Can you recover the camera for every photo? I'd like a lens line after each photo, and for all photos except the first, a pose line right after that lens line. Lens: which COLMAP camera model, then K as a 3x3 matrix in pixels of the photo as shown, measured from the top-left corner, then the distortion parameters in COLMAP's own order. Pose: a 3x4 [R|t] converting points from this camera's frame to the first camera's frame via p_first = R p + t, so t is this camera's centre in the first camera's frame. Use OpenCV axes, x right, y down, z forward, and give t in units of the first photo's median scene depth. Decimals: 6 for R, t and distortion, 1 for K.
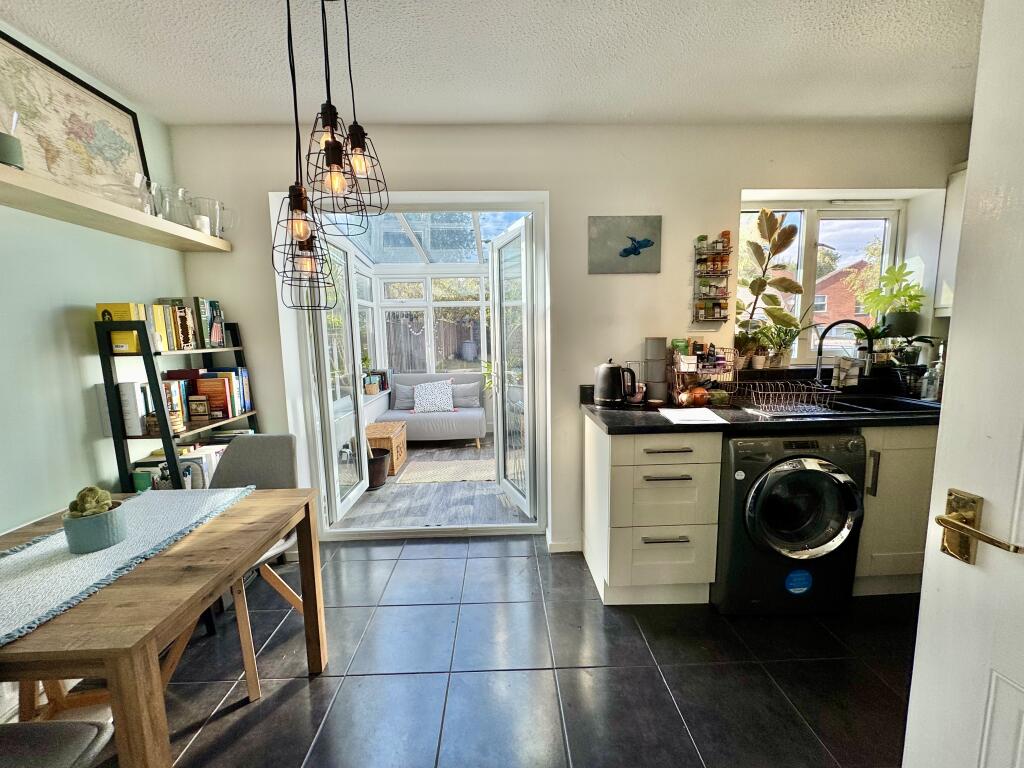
lens RADIAL K [[407.5, 0, 510.3], [0, 407.5, 384.0], [0, 0, 1]] dist [-0.000313, 0.000019]
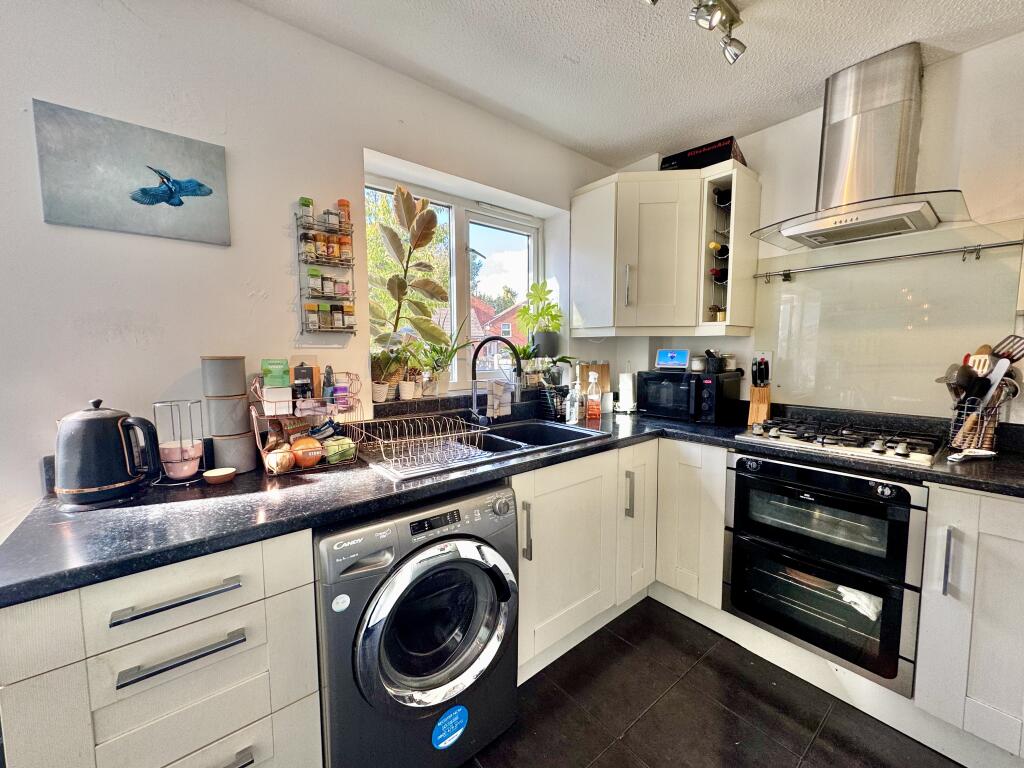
lens RADIAL K [[407.5, 0, 510.3], [0, 407.5, 384.0], [0, 0, 1]] dist [-0.000313, 0.000019]
pose [[0.797927, -0.035861, 0.601686, 0.325264], [0.064791, 0.997548, -0.026468, -0.034364], [-0.599262, 0.060103, 0.798294, 0.304854]]
